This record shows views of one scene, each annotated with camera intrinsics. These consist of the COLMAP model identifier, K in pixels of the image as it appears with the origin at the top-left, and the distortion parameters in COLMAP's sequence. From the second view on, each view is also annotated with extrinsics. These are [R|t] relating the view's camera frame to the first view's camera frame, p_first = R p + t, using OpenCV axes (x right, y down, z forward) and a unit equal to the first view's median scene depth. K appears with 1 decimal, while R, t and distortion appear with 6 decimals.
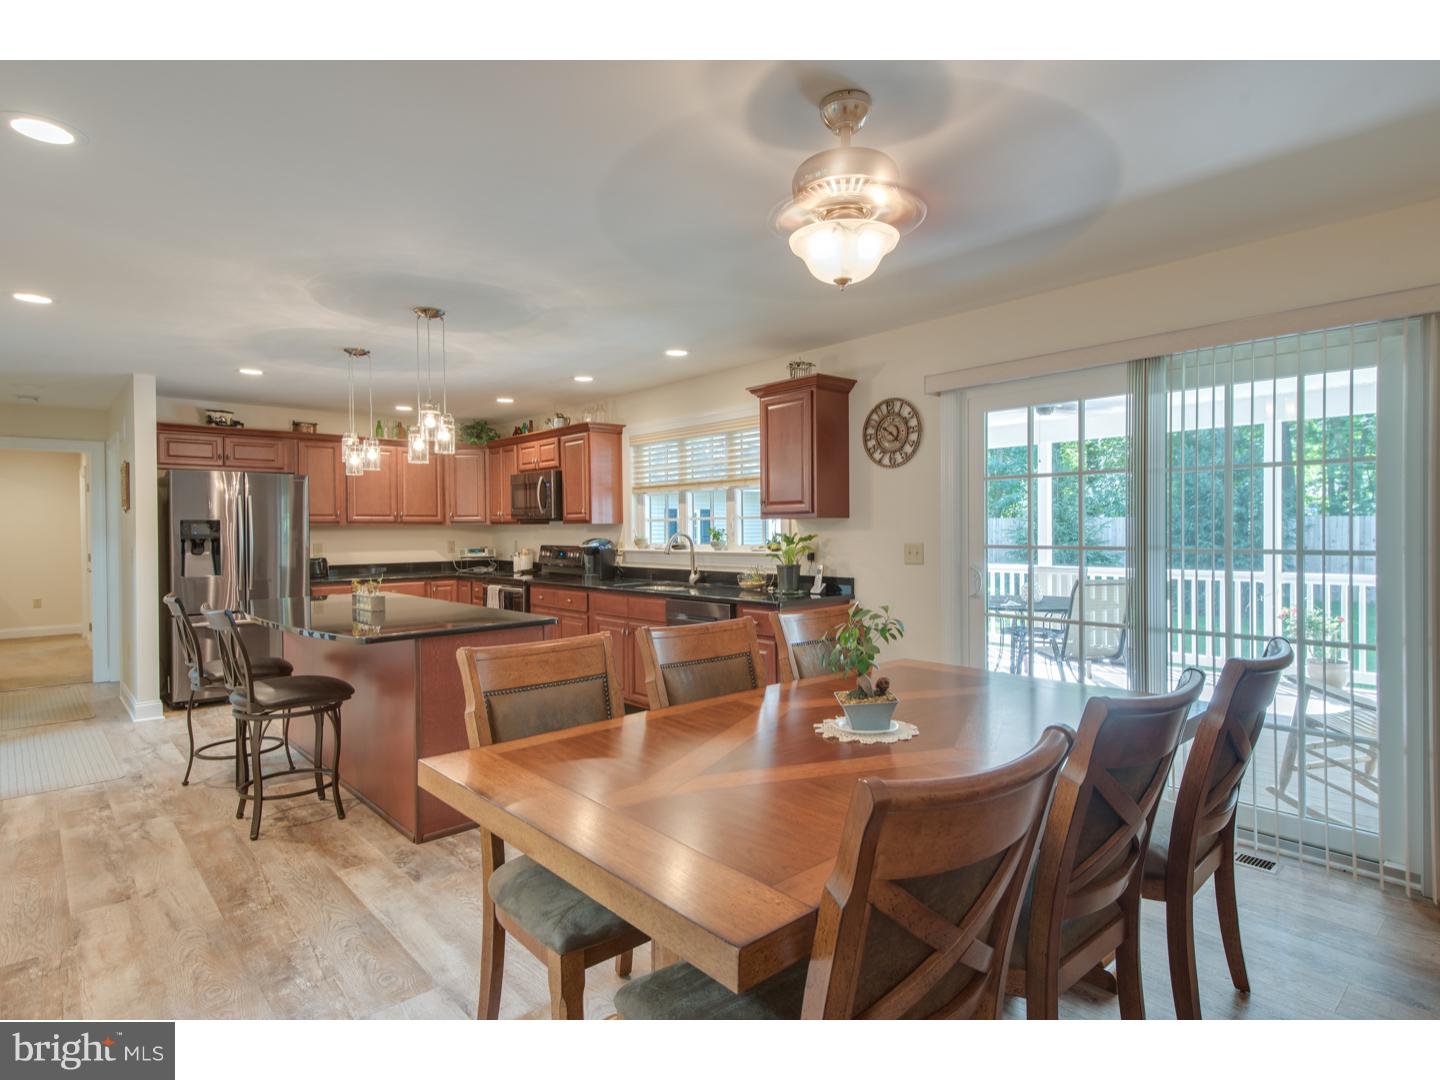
lens RADIAL K [[738.6, 0, 709.0], [0, 738.6, 531.7], [0, 0, 1]] dist [-0.000119, -0.000513]
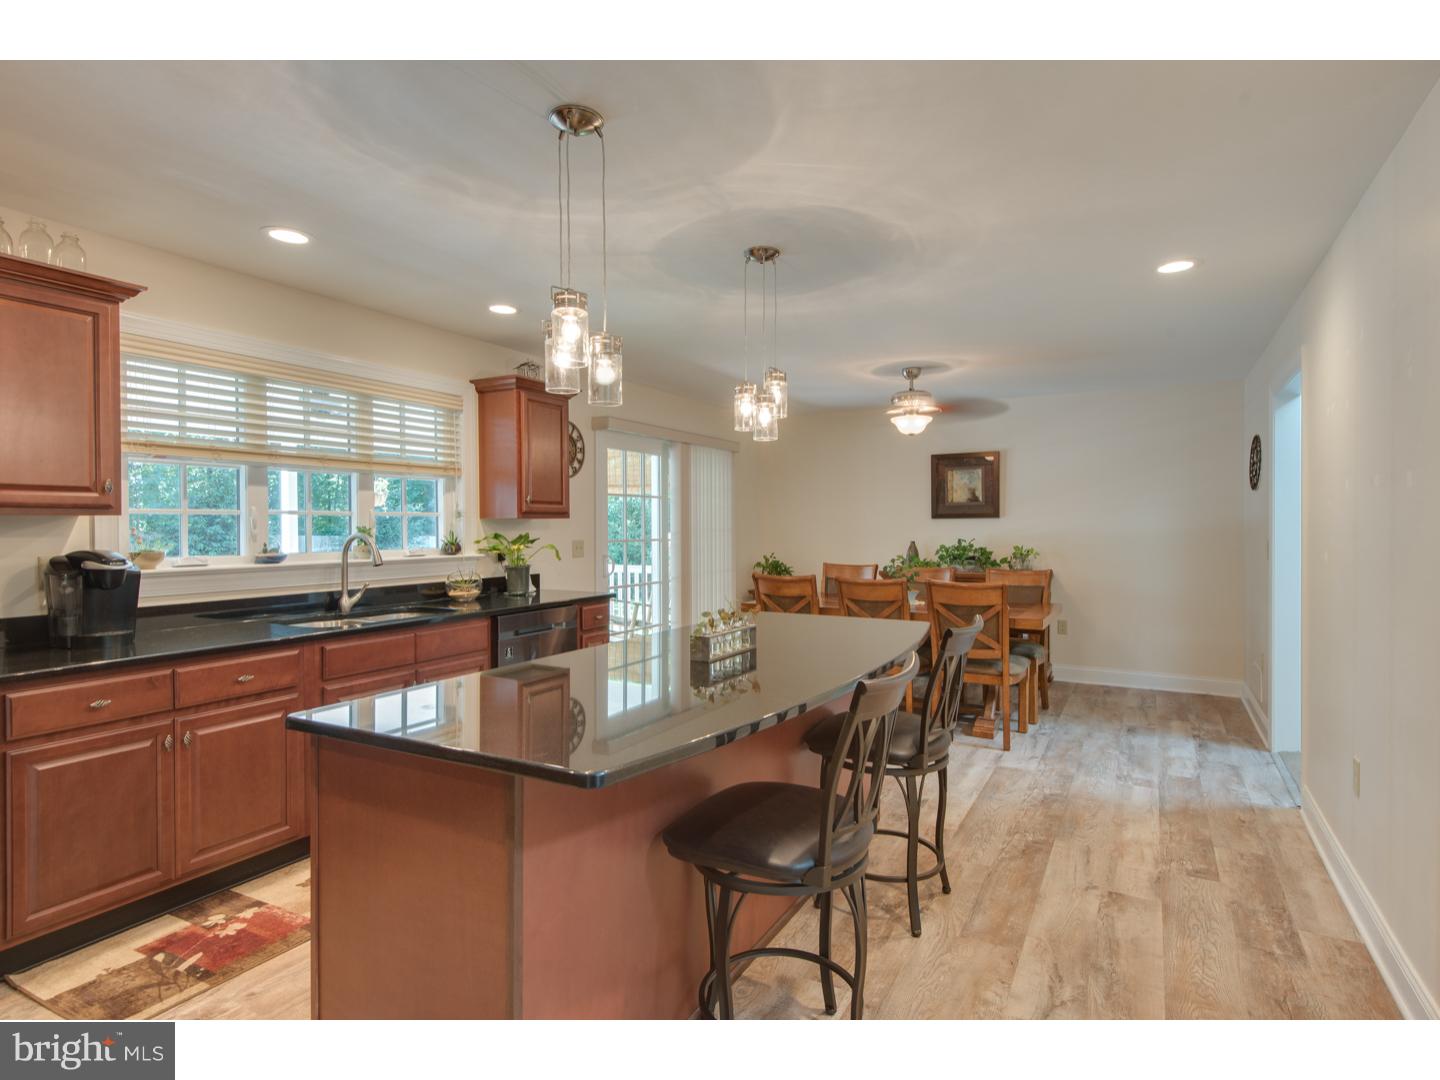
lens RADIAL K [[771.3, 0, 723.2], [0, 771.3, 534.6], [0, 0, 1]] dist [0.028894, -0.000645]
pose [[-0.314257, -0.002963, 0.949333, -1.041767], [0.007641, 0.999955, 0.005651, 0.000148], [-0.949307, 0.009030, -0.314221, 1.170422]]
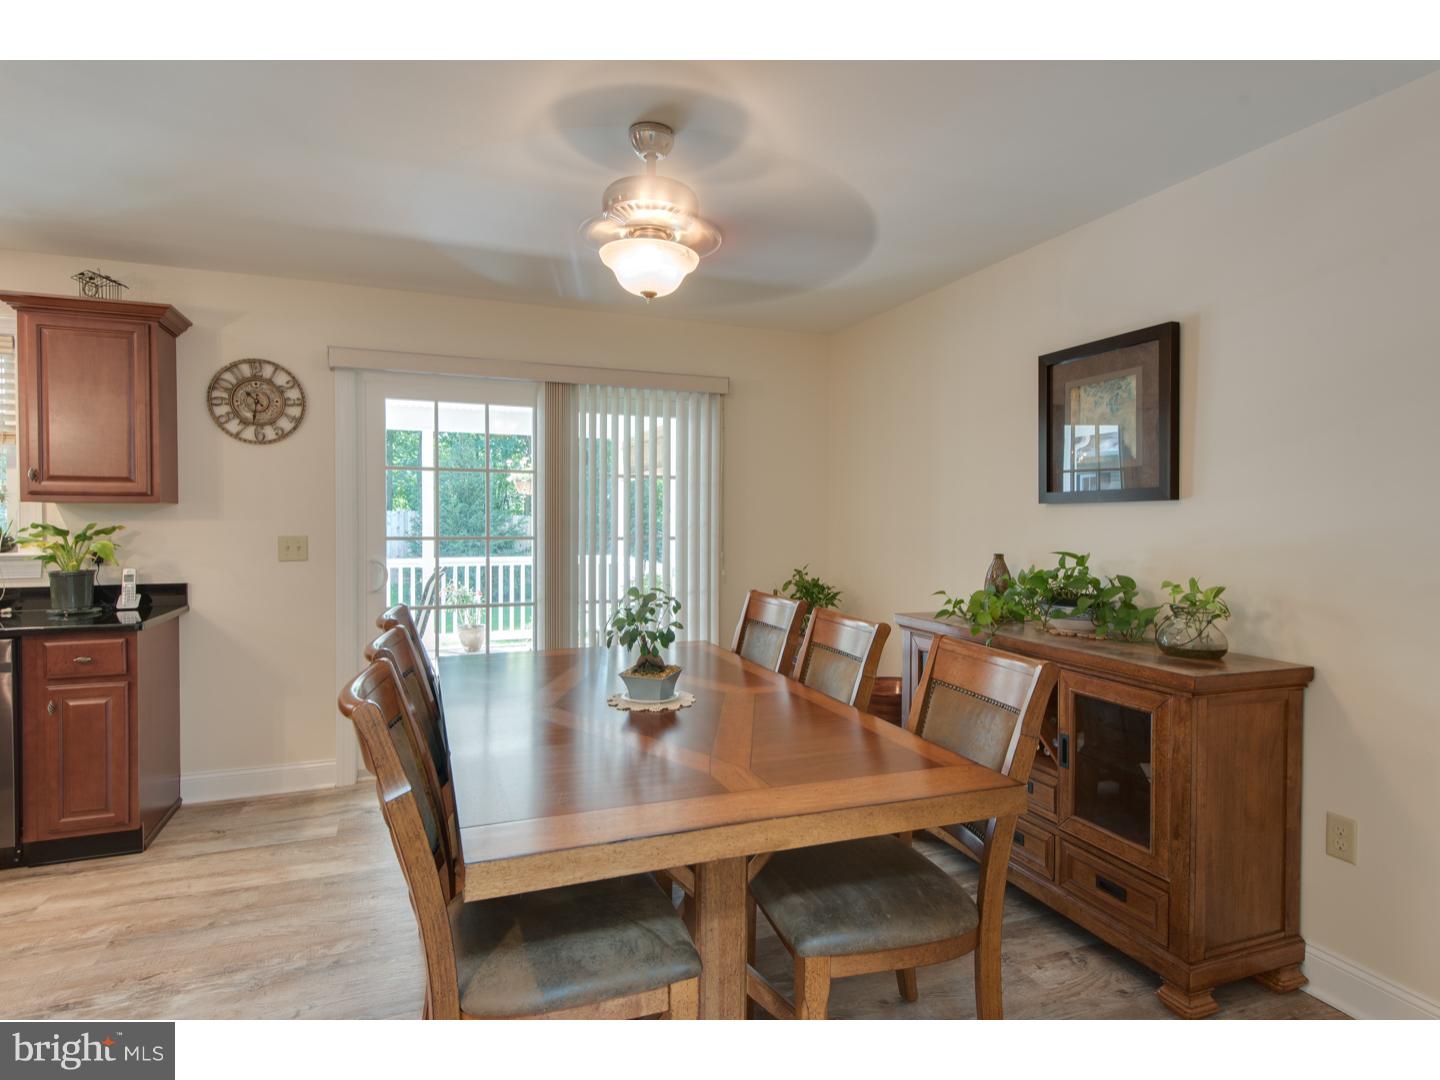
lens RADIAL K [[806.5, 0, 728.9], [0, 806.5, 540.2], [0, 0, 1]] dist [0.019187, -0.000614]
pose [[0.360612, -0.018664, 0.932529, -0.412207], [-0.002122, 0.999781, 0.020831, -0.000181], [-0.932714, -0.009491, 0.360493, 0.191839]]
